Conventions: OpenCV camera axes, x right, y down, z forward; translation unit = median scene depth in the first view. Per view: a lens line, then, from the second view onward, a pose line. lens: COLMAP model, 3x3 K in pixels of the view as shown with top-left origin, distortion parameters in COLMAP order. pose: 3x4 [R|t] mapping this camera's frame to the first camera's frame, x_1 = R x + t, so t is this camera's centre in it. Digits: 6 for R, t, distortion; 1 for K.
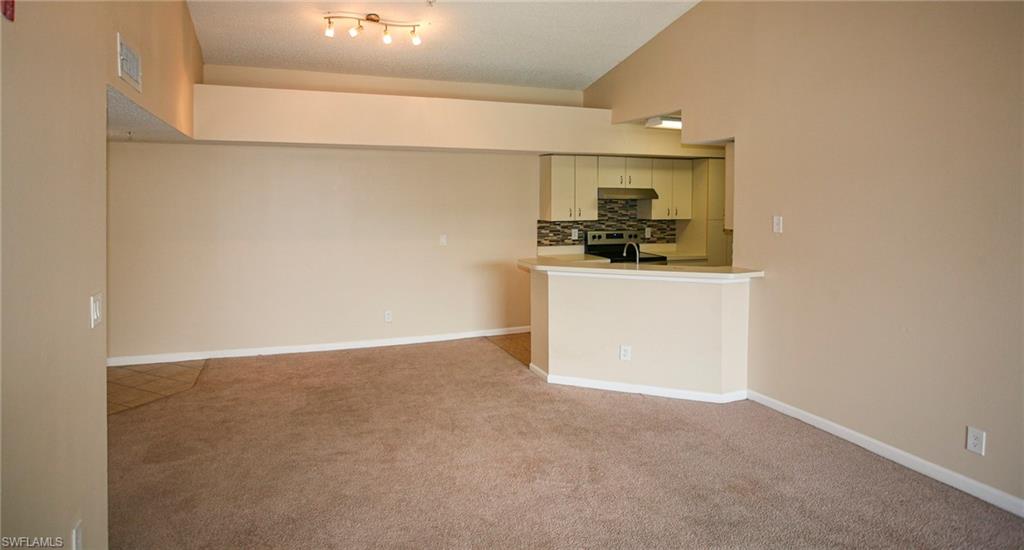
lens RADIAL K [[591.7, 0, 498.8], [0, 591.7, 207.2], [0, 0, 1]] dist [-0.005592, 0.000499]
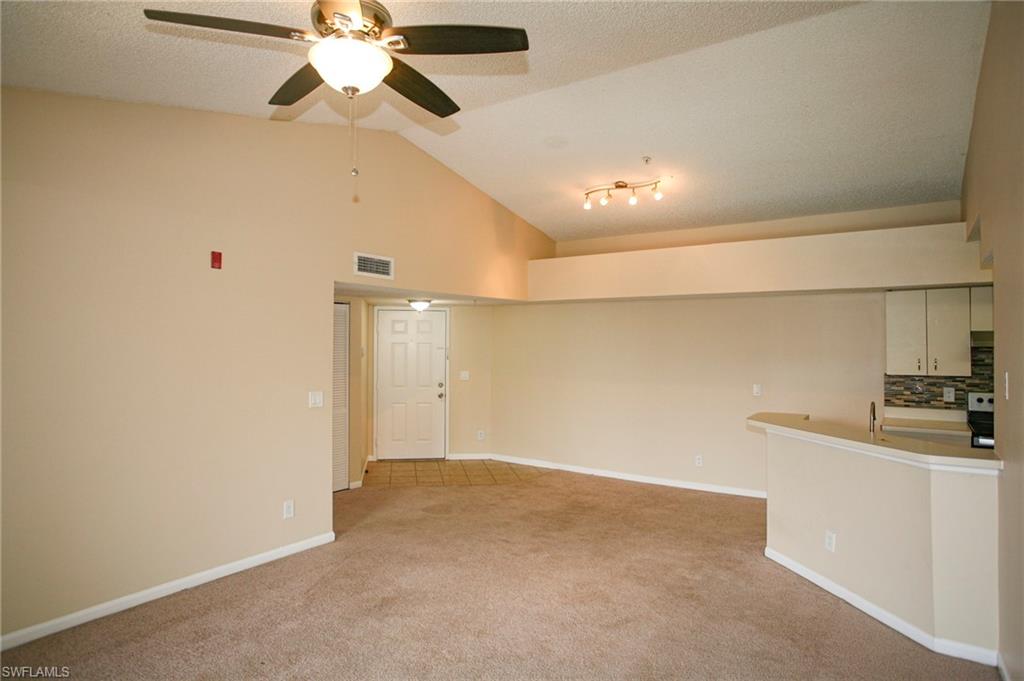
lens RADIAL K [[590.9, 0, 513.2], [0, 590.9, 338.8], [0, 0, 1]] dist [-0.008054, -0.001493]
pose [[0.581578, -0.005497, -0.813472, 0.573950], [-0.016939, 0.999679, -0.018865, -0.001217], [0.813314, 0.024750, 0.581298, 0.181572]]
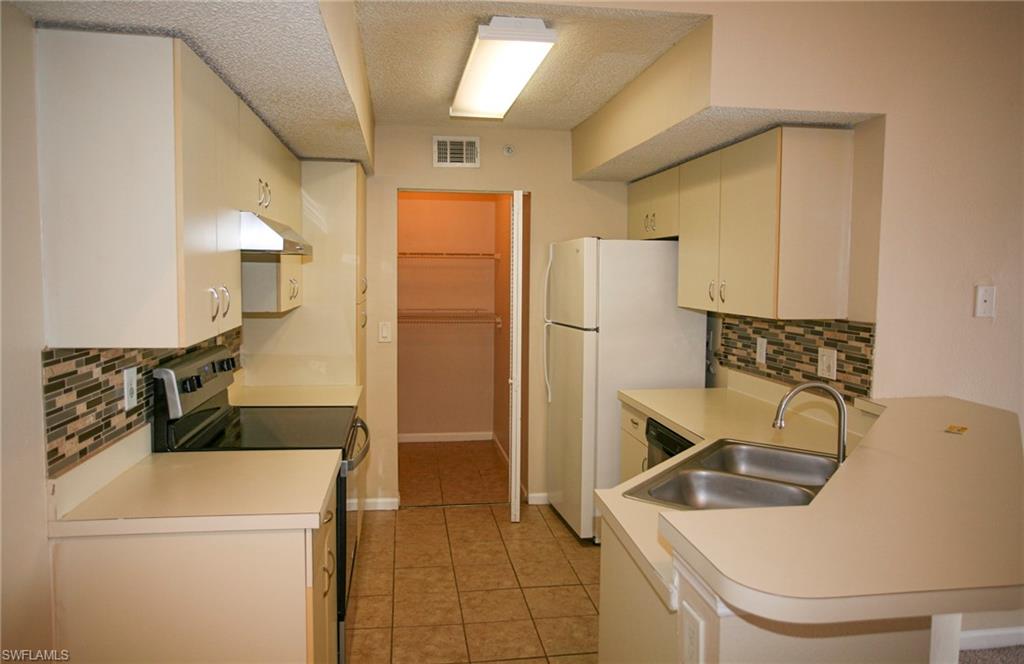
lens RADIAL K [[710.8, 0, 515.0], [0, 710.8, 327.1], [0, 0, 1]] dist [-0.008894, -0.001873]
pose [[0.207790, -0.082860, 0.974658, -0.184374], [0.014877, 0.996558, 0.081550, -0.004237], [-0.978060, -0.002446, 0.208307, 1.086312]]
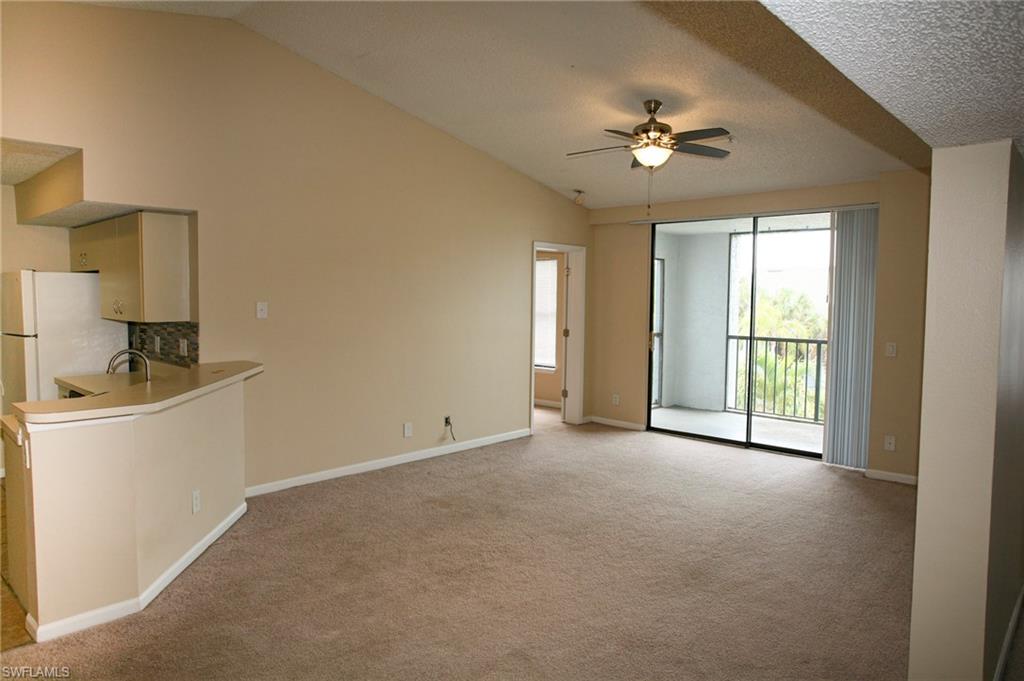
lens RADIAL K [[655.7, 0, 511.9], [0, 655.7, 337.5], [0, 0, 1]] dist [-0.011197, -0.002061]
pose [[-0.429480, -0.068310, 0.900489, -0.605318], [0.006345, 0.996882, 0.078648, -0.007975], [-0.903054, 0.039491, -0.427707, 0.933671]]
